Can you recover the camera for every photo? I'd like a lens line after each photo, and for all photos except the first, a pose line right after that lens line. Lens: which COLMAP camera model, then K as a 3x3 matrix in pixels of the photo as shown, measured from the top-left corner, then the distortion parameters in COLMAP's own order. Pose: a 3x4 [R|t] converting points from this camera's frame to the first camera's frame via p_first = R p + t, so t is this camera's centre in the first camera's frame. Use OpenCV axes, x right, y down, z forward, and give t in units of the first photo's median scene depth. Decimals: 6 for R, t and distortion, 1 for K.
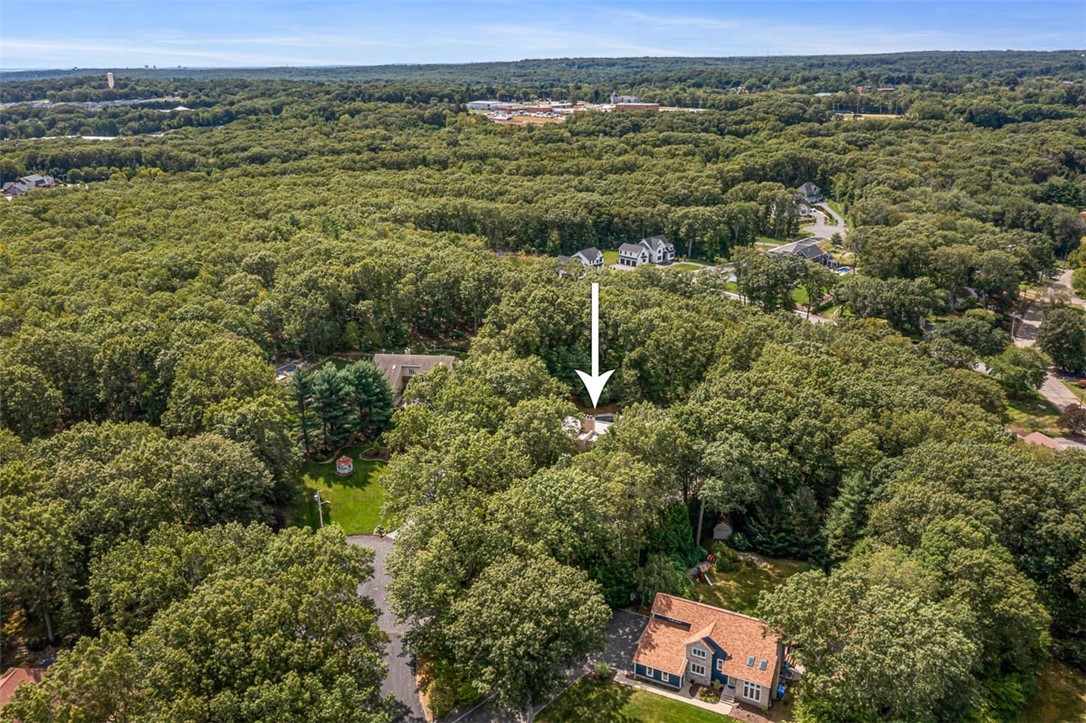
lens RADIAL K [[865.2, 0, 543.0], [0, 865.2, 361.5], [0, 0, 1]] dist [-0.000967, 0.001896]
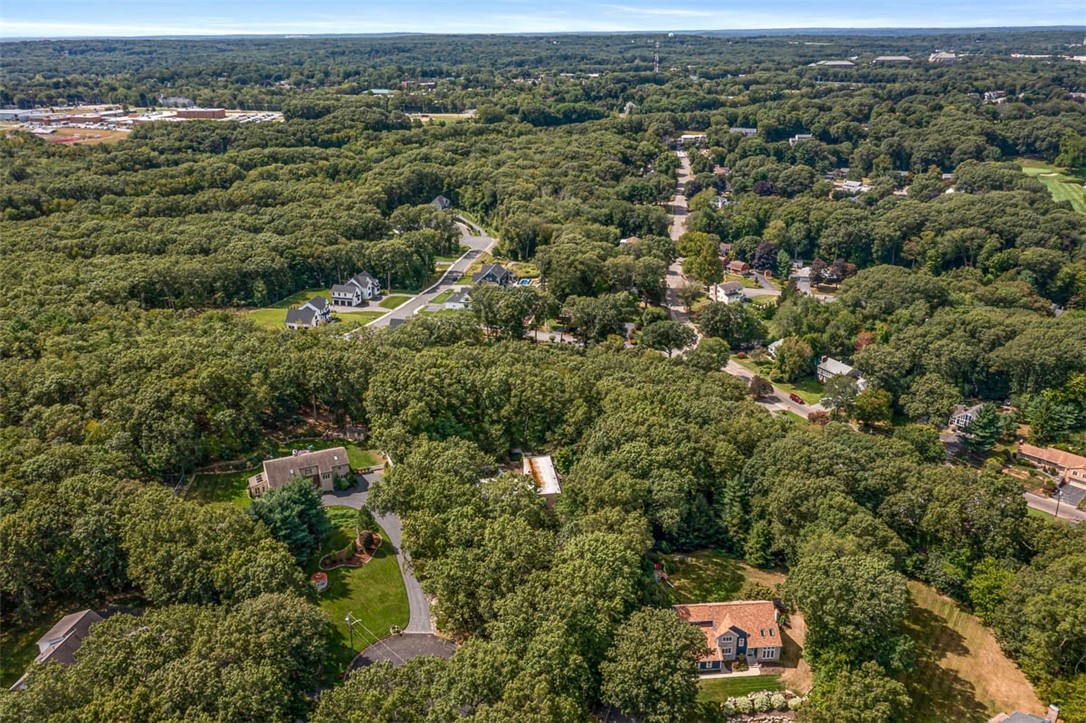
lens RADIAL K [[865.2, 0, 543.0], [0, 865.2, 361.5], [0, 0, 1]] dist [-0.000967, 0.001896]
pose [[0.854729, -0.177789, 0.487677, -0.209400], [0.164322, 0.983871, 0.070683, -0.077101], [-0.492378, 0.019721, 0.870158, -0.020382]]
